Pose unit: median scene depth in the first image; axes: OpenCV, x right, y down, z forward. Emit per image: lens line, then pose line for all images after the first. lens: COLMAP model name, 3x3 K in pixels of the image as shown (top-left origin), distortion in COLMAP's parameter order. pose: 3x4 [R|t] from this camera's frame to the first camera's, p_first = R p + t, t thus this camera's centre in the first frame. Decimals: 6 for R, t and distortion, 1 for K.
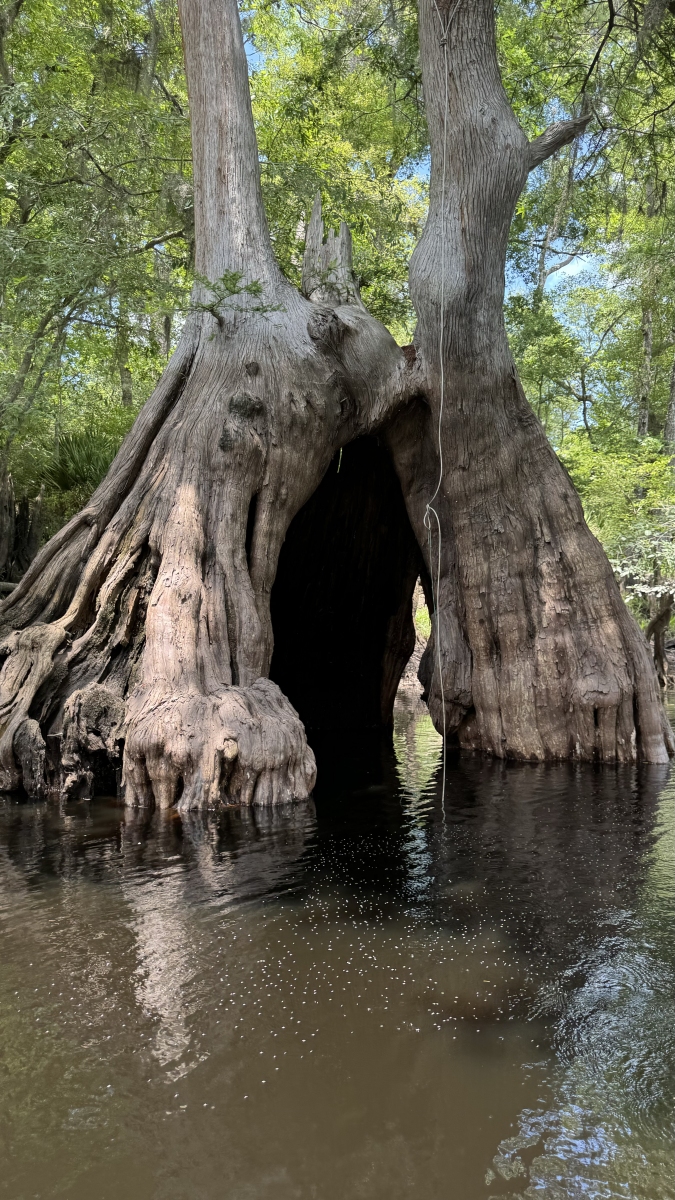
lens RADIAL K [[851.8, 0, 340.1], [0, 851.8, 588.1], [0, 0, 1]] dist [0.074984, 0.000545]
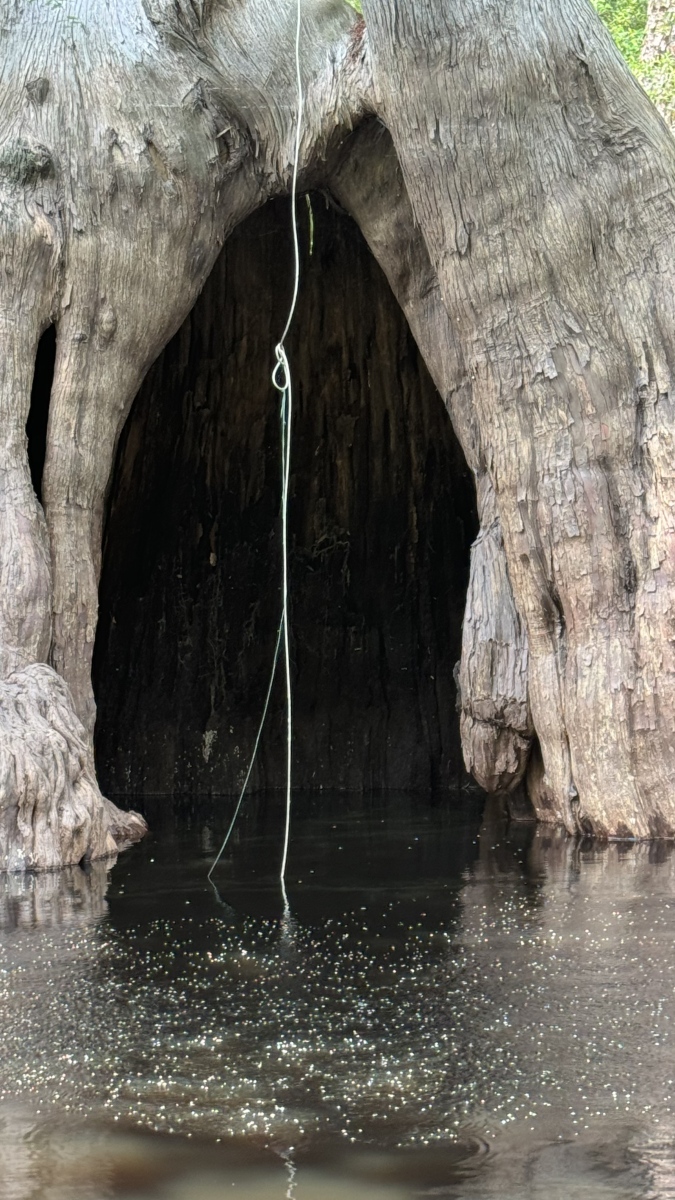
lens RADIAL K [[2551.6, 0, 337.4], [0, 2551.6, 599.5], [0, 0, 1]] dist [0.003443, 0.000000]
pose [[0.956395, -0.004916, -0.292037, 0.501115], [0.019496, 0.998703, 0.047035, -0.009106], [0.291427, -0.050677, 0.955250, -0.449951]]
